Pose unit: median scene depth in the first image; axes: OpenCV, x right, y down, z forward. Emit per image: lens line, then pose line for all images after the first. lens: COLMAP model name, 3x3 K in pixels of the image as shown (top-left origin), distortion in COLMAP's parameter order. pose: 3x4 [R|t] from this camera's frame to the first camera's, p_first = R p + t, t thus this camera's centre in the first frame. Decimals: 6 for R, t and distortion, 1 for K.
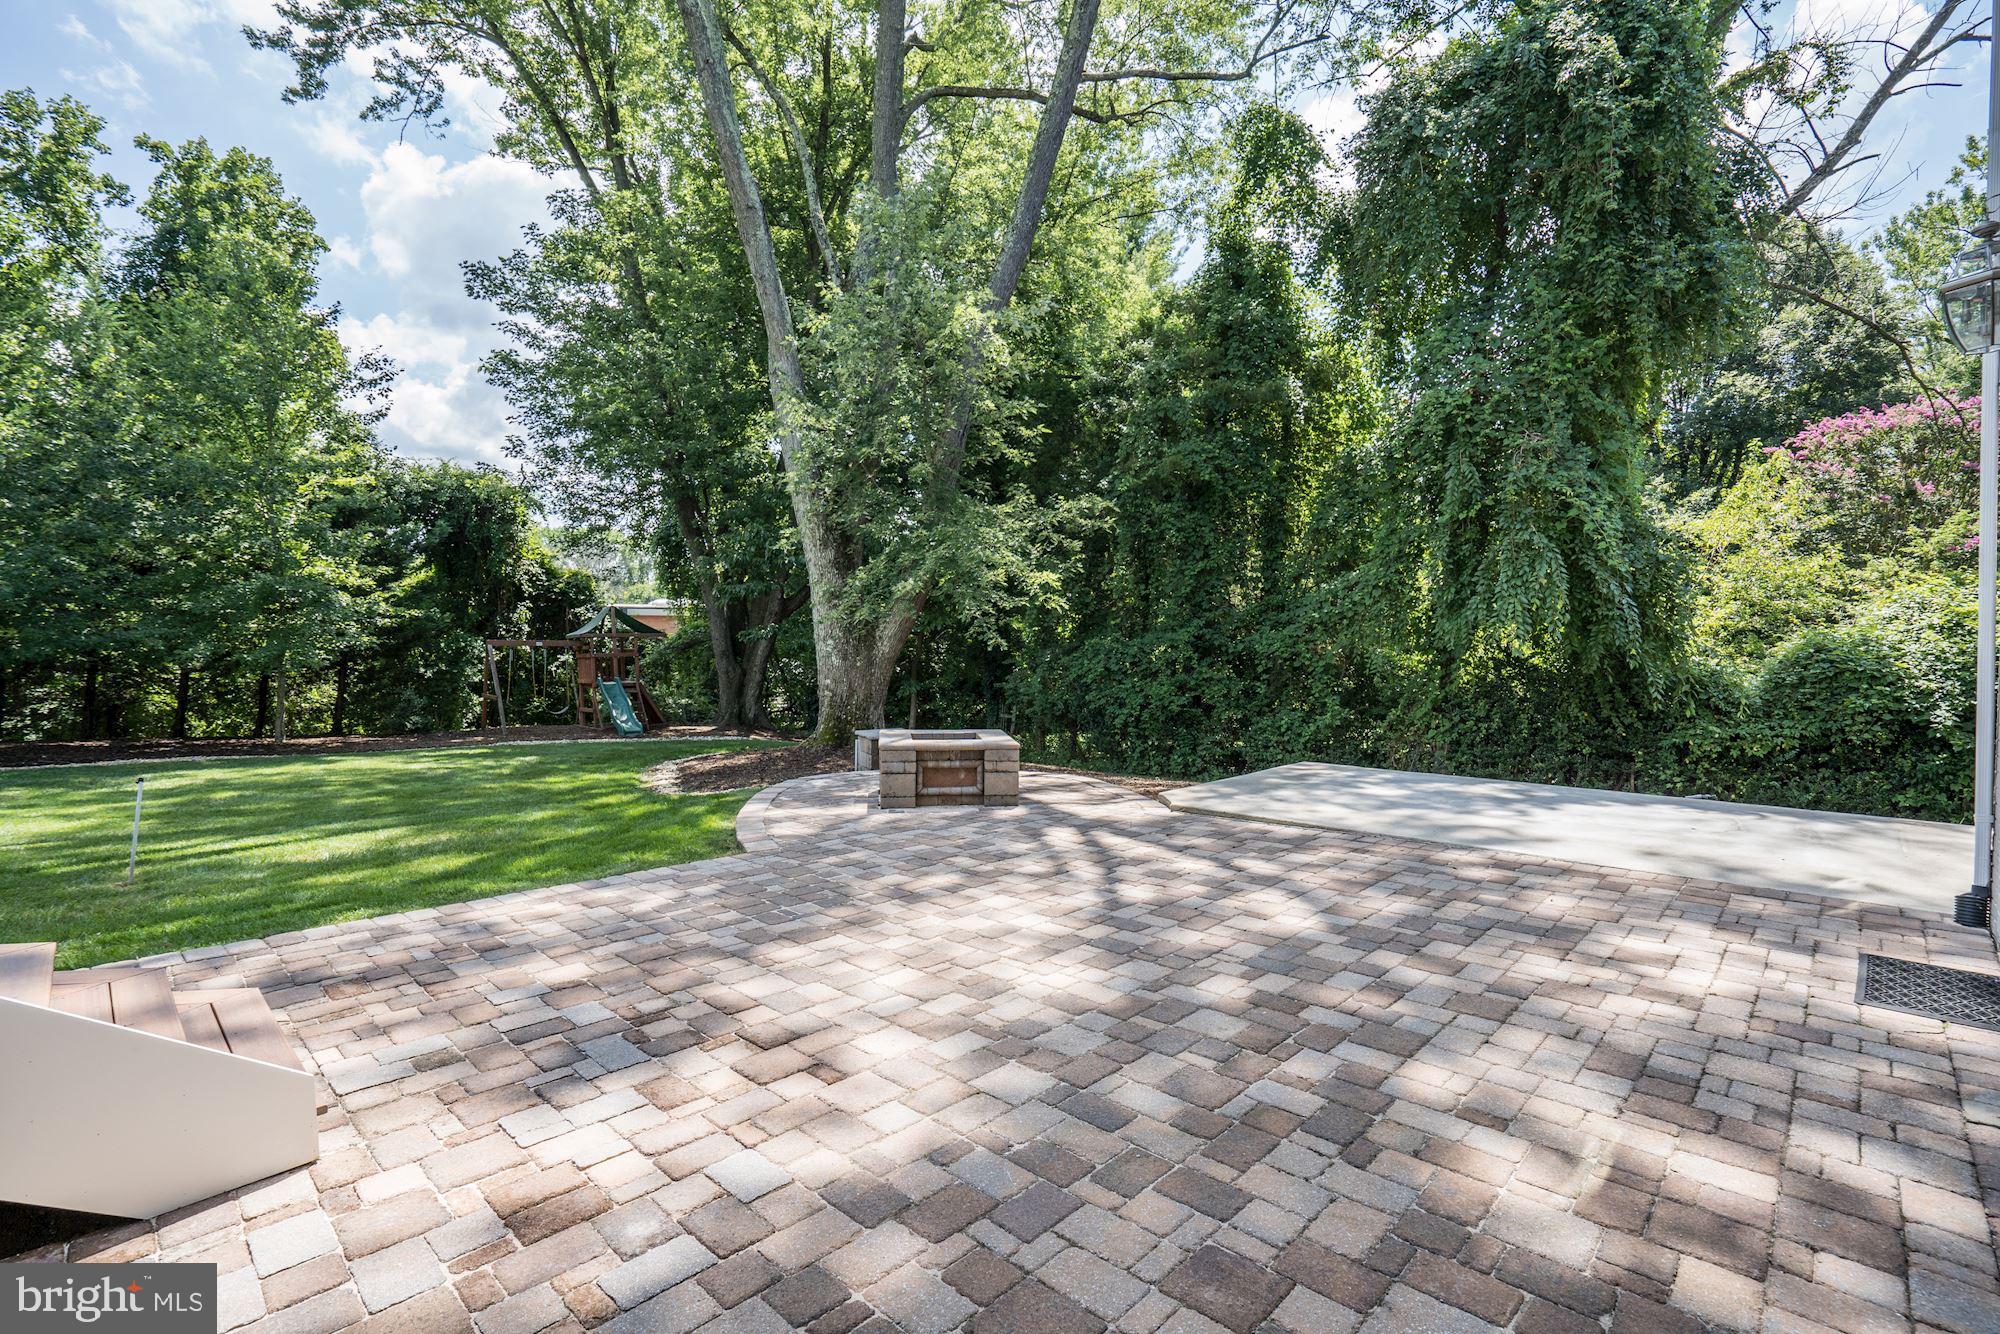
lens RADIAL K [[936.8, 0, 1012.5], [0, 936.8, 670.2], [0, 0, 1]] dist [-0.056165, 0.022548]
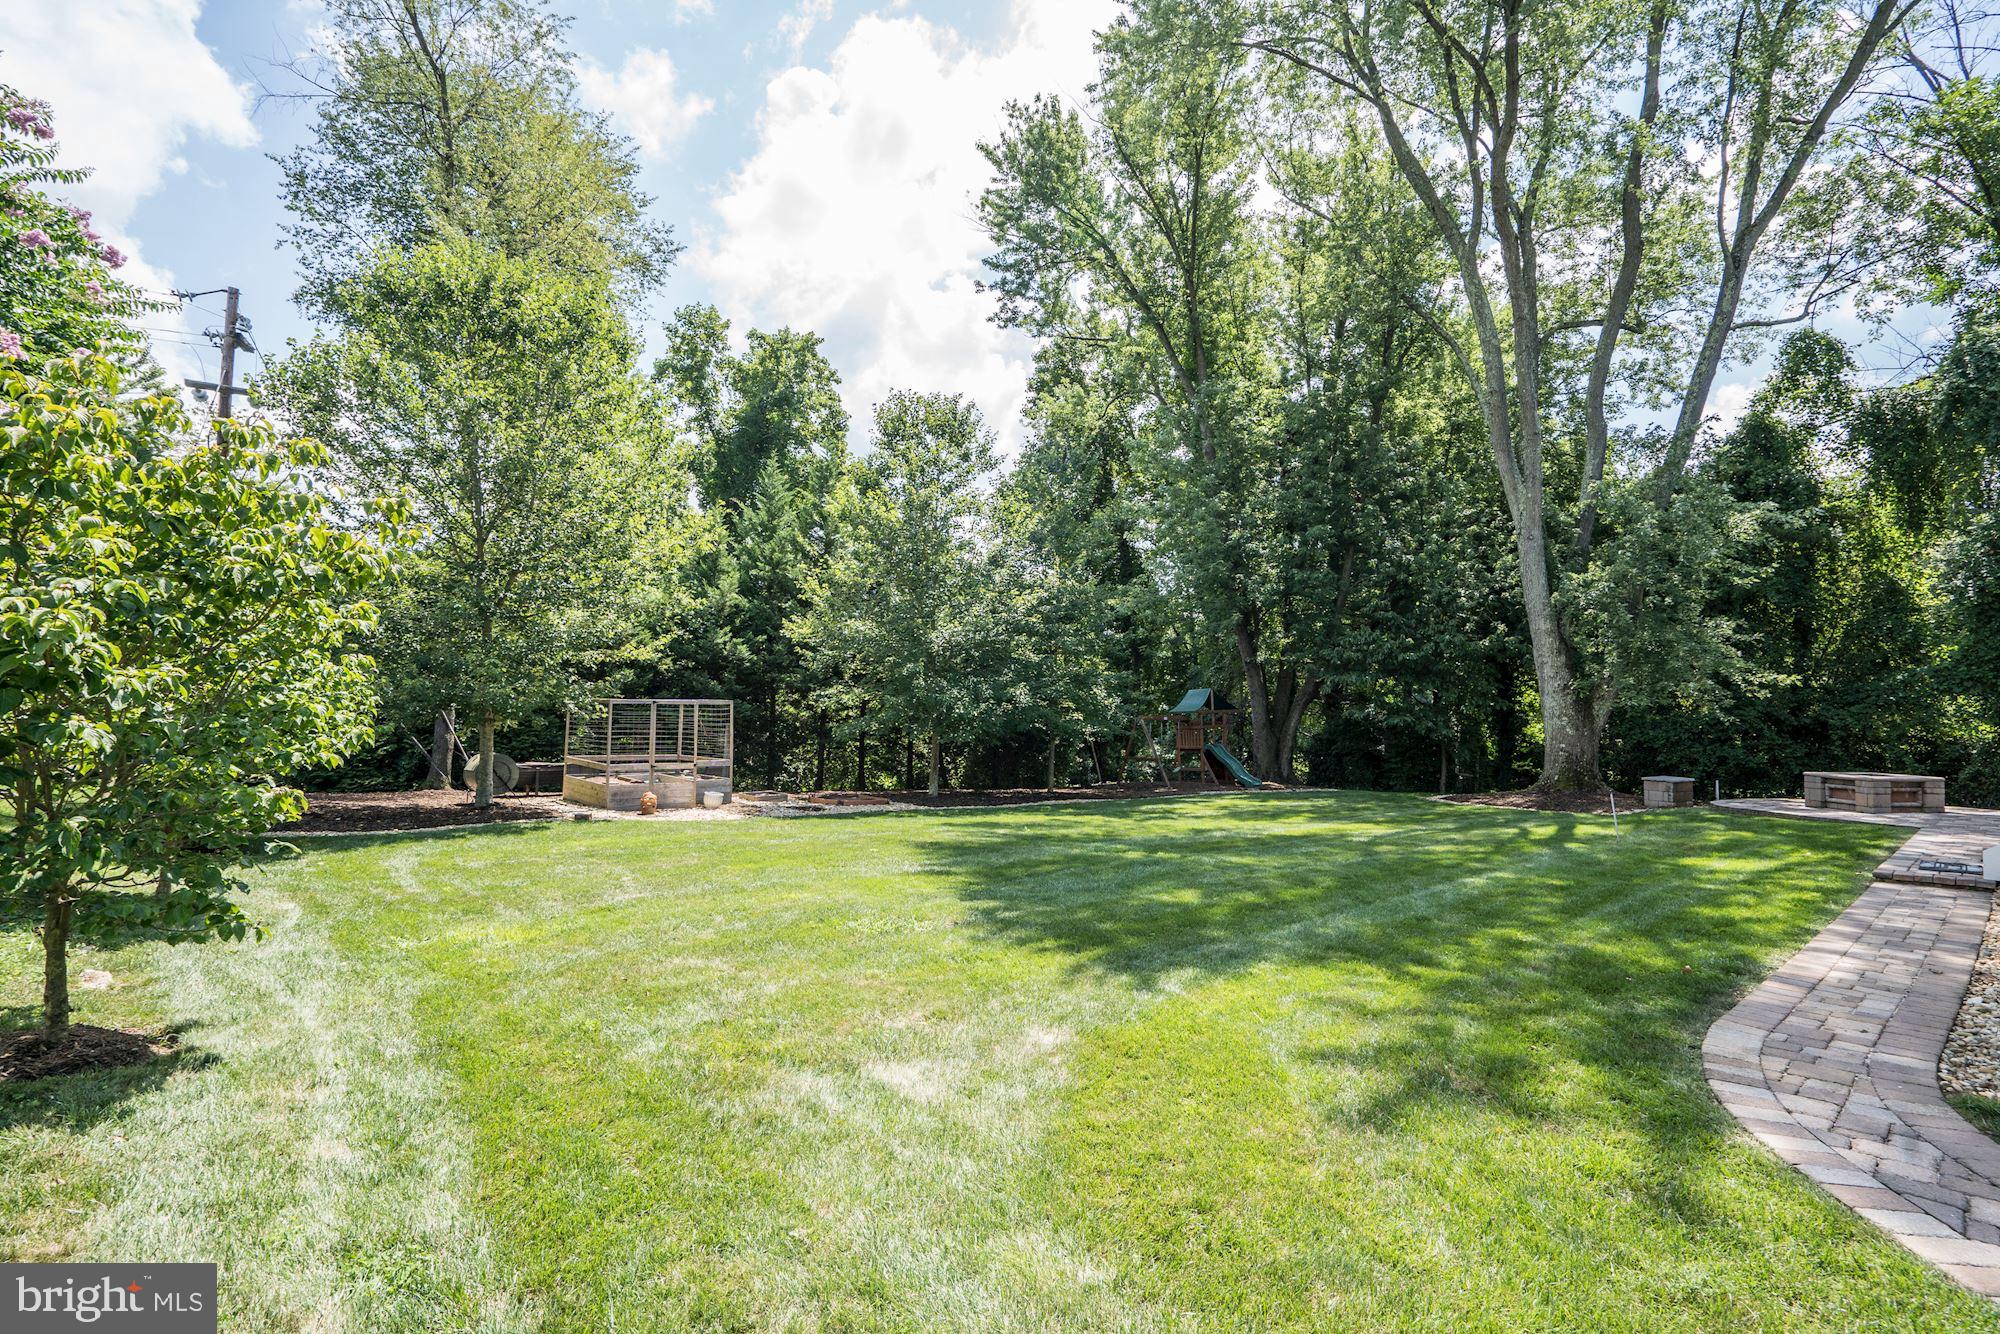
lens RADIAL K [[936.8, 0, 1012.5], [0, 936.8, 670.2], [0, 0, 1]] dist [-0.056165, 0.022548]
pose [[0.994472, -0.005247, -0.104872, -3.229983], [-0.002737, 0.997116, -0.075843, 0.019573], [0.104967, 0.075711, 0.991589, -1.855758]]
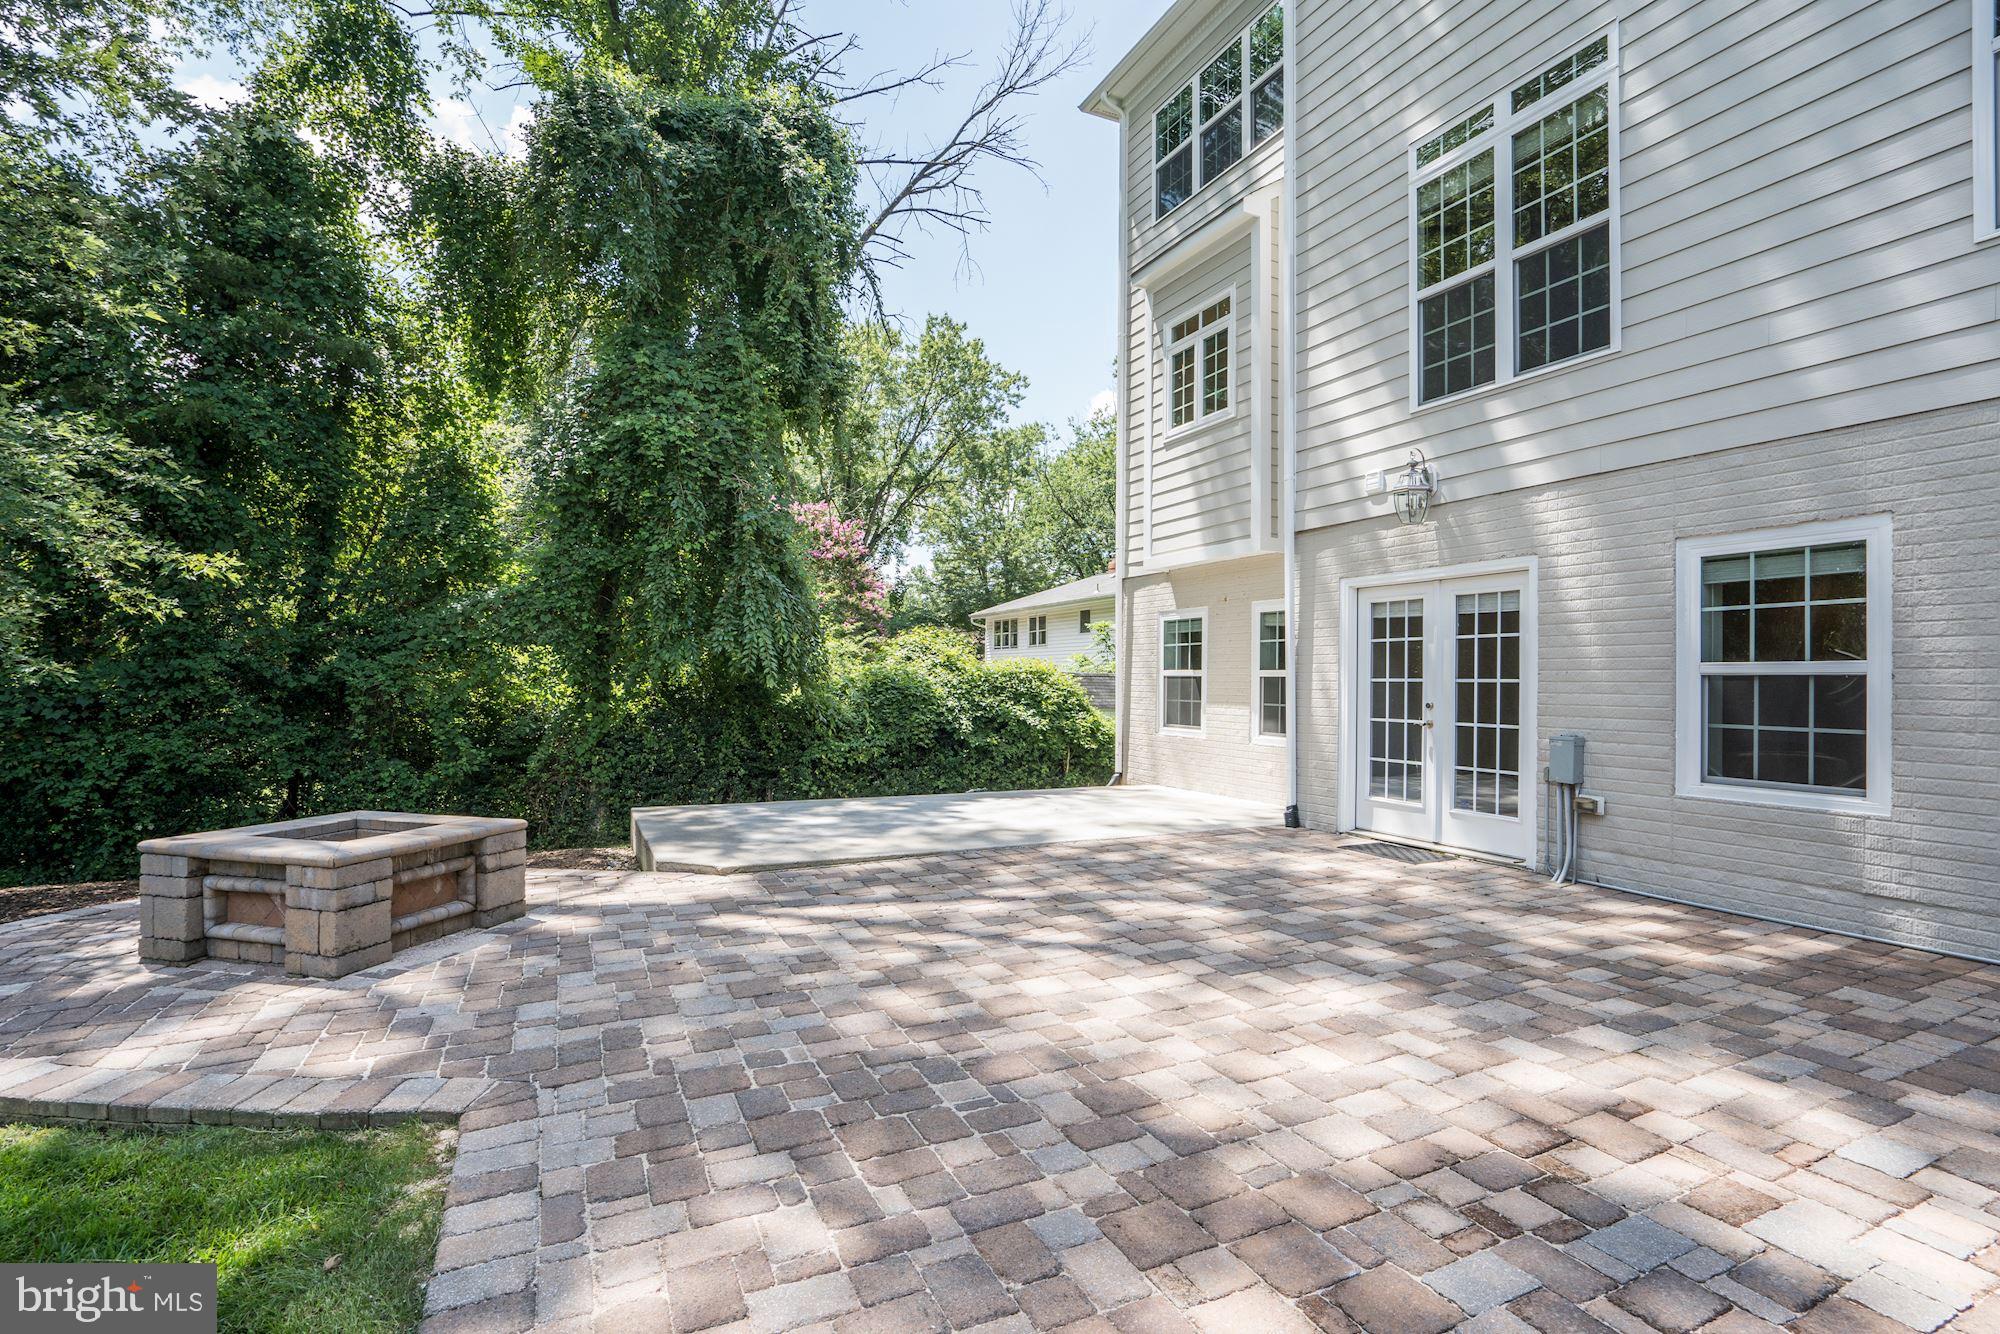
lens RADIAL K [[936.8, 0, 1012.5], [0, 936.8, 670.2], [0, 0, 1]] dist [-0.056165, 0.022548]
pose [[0.361306, 0.010399, 0.932389, -0.969253], [0.027004, 0.999402, -0.021611, -0.006306], [-0.932056, 0.032986, 0.360809, 0.922918]]
